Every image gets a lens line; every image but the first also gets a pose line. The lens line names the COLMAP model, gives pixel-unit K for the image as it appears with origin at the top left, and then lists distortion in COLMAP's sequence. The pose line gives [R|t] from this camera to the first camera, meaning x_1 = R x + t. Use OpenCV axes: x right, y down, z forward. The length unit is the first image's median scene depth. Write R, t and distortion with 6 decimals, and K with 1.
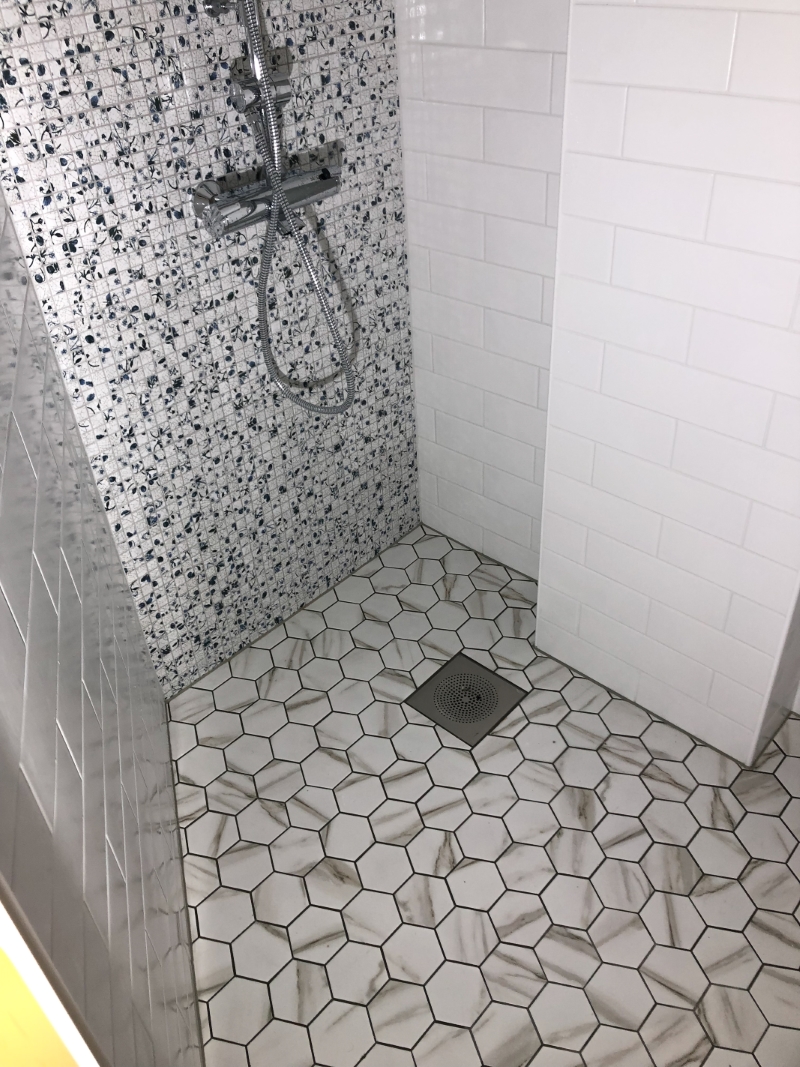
lens RADIAL K [[864.9, 0, 400.0], [0, 864.9, 533.5], [0, 0, 1]] dist [0.008267, 0.003093]
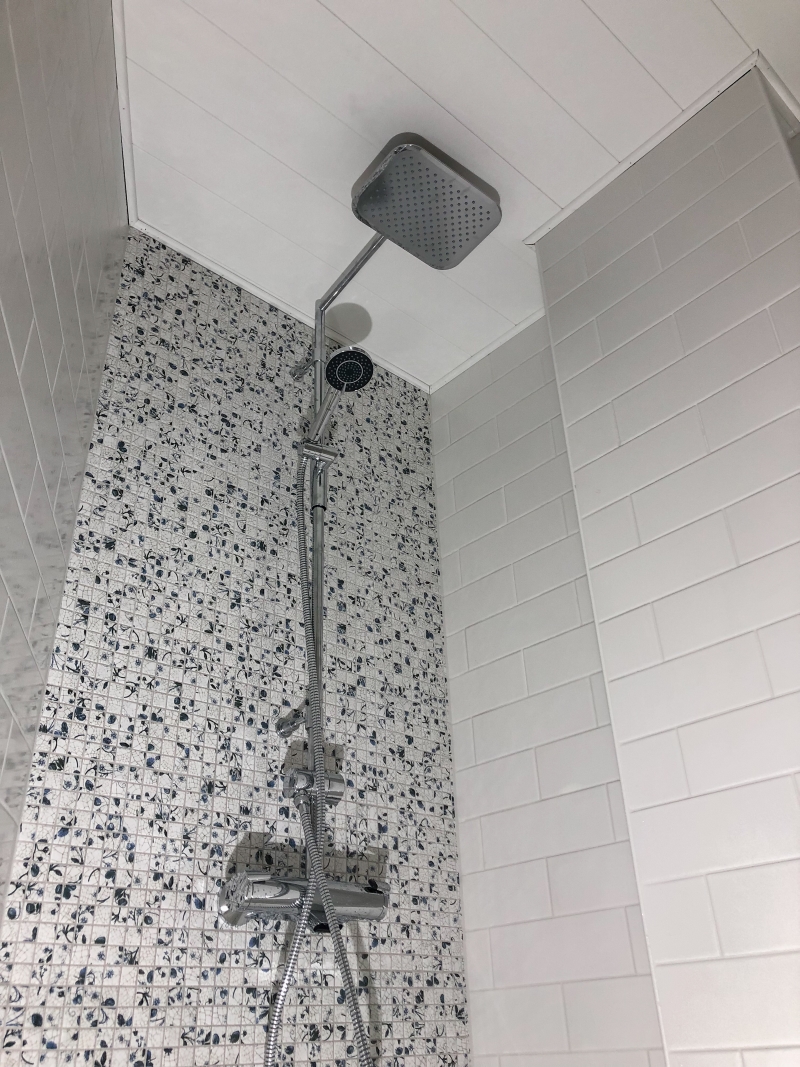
lens RADIAL K [[864.9, 0, 400.0], [0, 864.9, 533.5], [0, 0, 1]] dist [0.008267, 0.003093]
pose [[0.996483, -0.021868, -0.080892, 0.023736], [-0.065811, 0.393332, -0.917038, 0.277715], [0.051871, 0.919136, 0.390509, 0.341617]]
